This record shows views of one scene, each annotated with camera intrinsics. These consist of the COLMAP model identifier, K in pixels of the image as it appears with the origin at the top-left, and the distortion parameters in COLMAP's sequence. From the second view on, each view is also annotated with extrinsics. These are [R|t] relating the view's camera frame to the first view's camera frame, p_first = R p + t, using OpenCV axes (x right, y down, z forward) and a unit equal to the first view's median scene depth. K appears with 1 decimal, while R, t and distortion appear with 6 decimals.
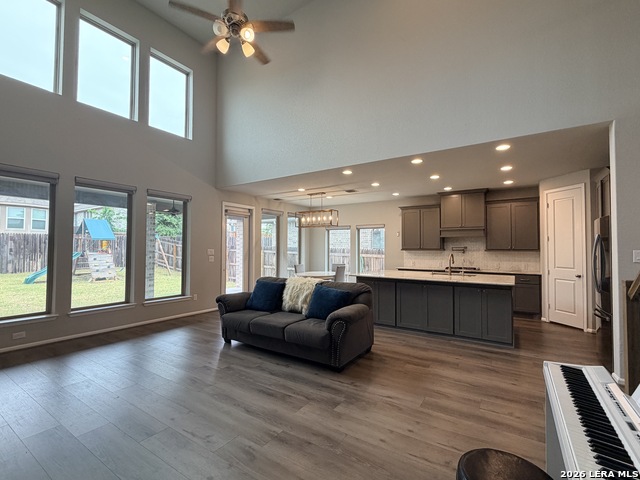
lens RADIAL K [[295.8, 0, 321.8], [0, 295.8, 241.9], [0, 0, 1]] dist [-0.002332, 0.000069]
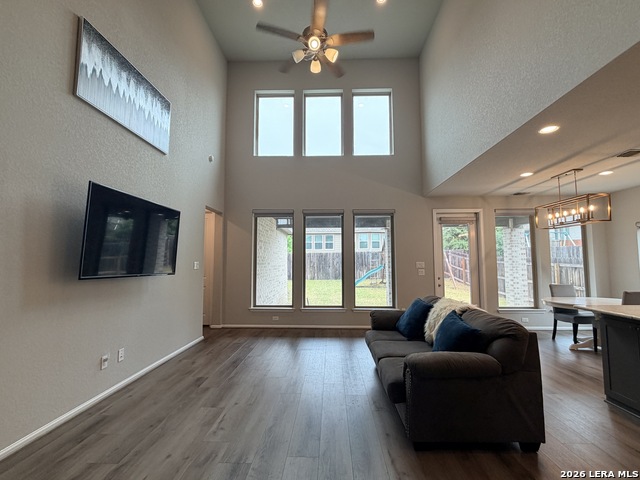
lens RADIAL K [[295.8, 0, 321.8], [0, 295.8, 241.9], [0, 0, 1]] dist [-0.002332, 0.000069]
pose [[0.521202, -0.064735, -0.850974, 0.259599], [0.024896, 0.997848, -0.060660, 0.010620], [0.853070, 0.010430, 0.521692, 0.236530]]
